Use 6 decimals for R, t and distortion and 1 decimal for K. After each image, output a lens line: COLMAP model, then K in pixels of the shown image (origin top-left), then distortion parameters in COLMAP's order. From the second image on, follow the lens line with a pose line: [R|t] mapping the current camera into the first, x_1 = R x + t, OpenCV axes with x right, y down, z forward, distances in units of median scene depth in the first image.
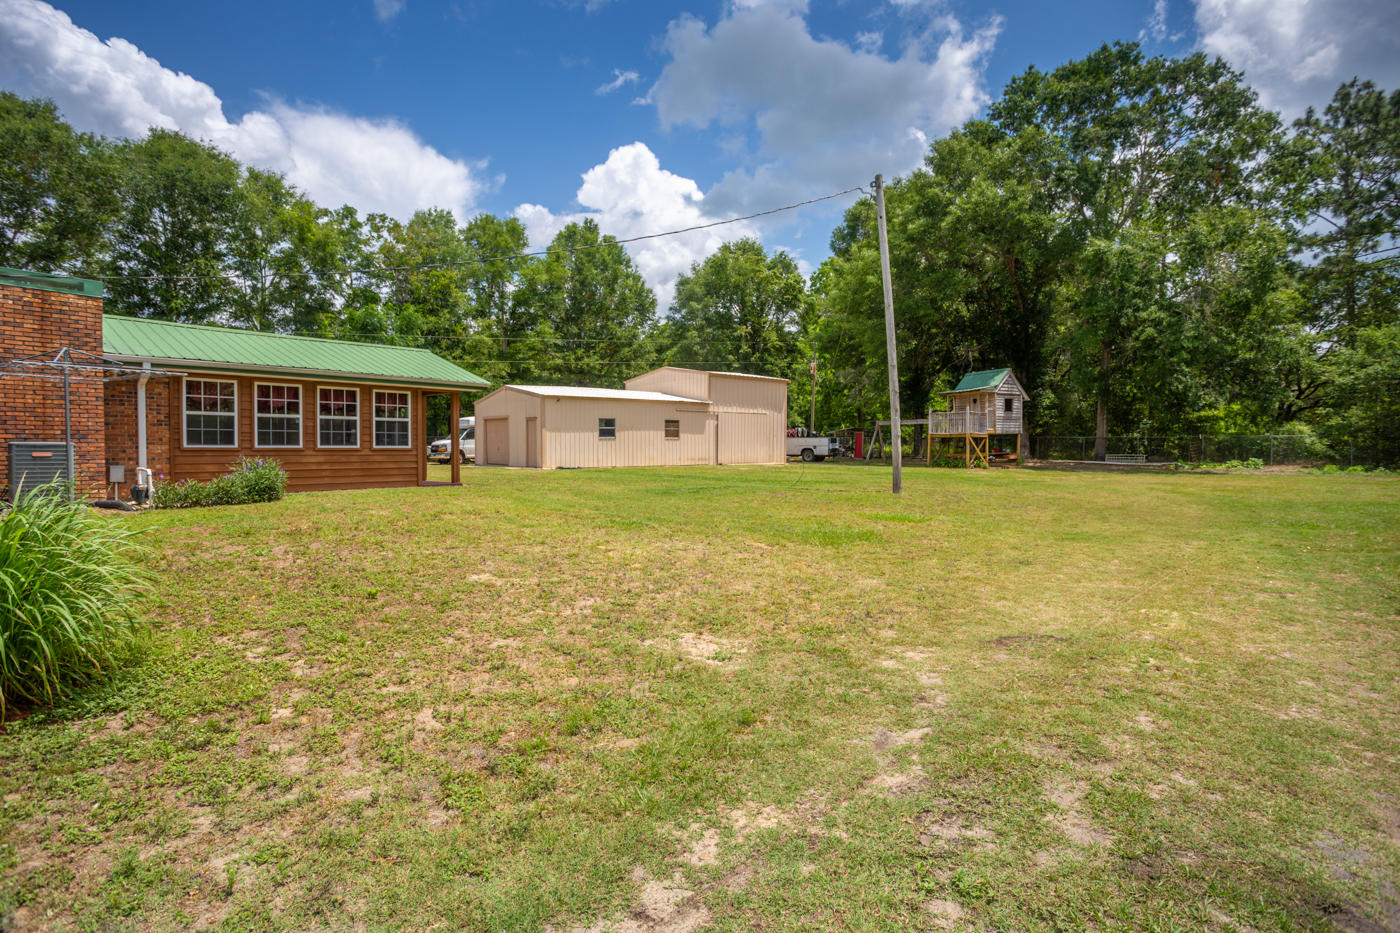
lens RADIAL K [[696.0, 0, 702.3], [0, 696.0, 463.0], [0, 0, 1]] dist [-0.059422, 0.027637]
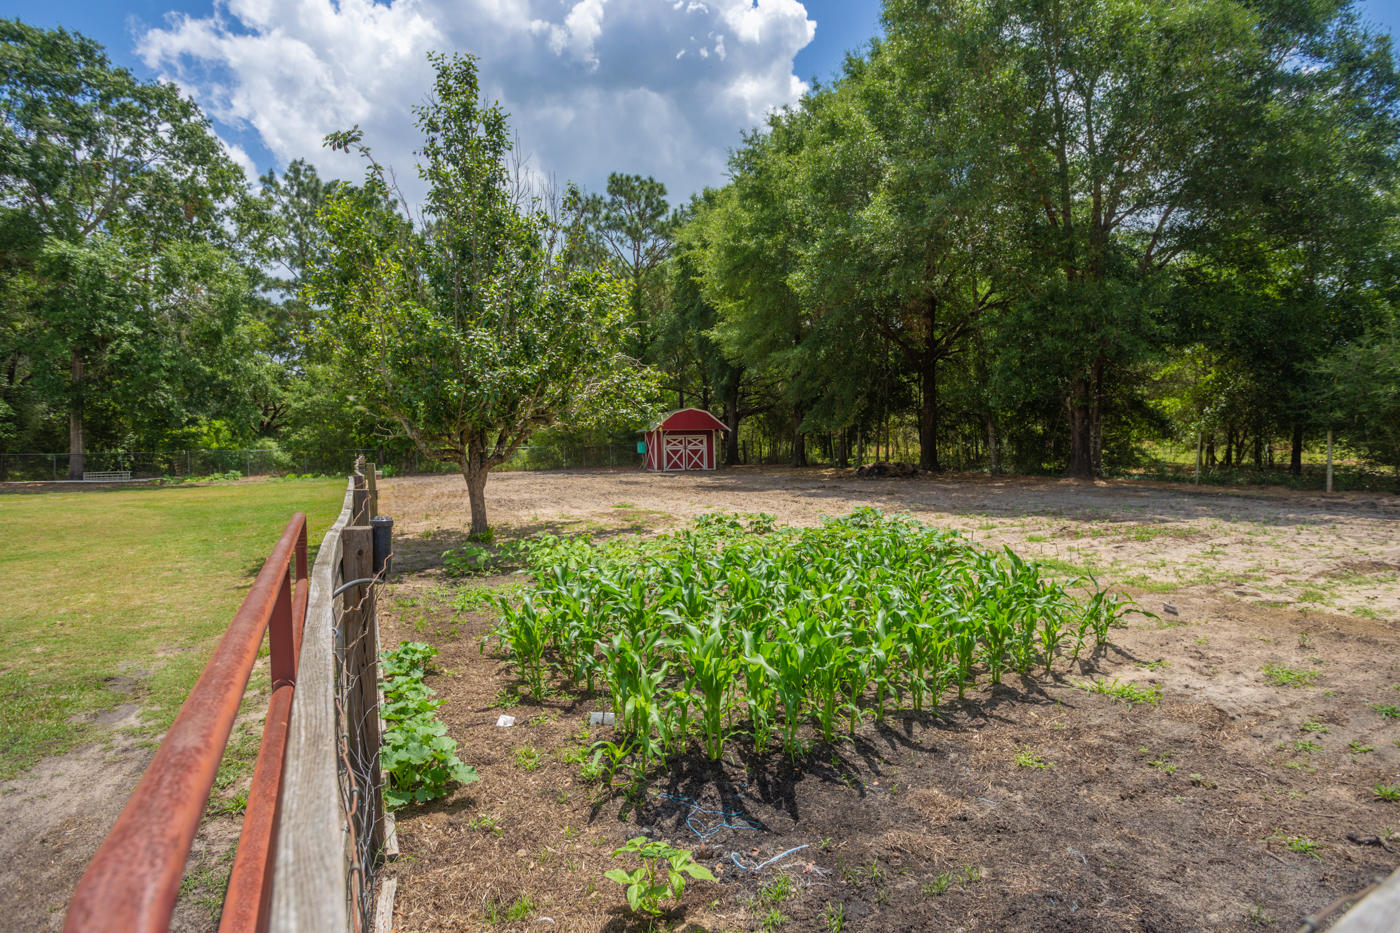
lens RADIAL K [[721.8, 0, 702.8], [0, 721.8, 459.0], [0, 0, 1]] dist [-0.048456, 0.021820]
pose [[0.321870, -0.023147, 0.946501, -0.048556], [0.045288, 0.998933, 0.009028, -0.001983], [-0.945700, 0.039959, 0.322575, -0.123554]]
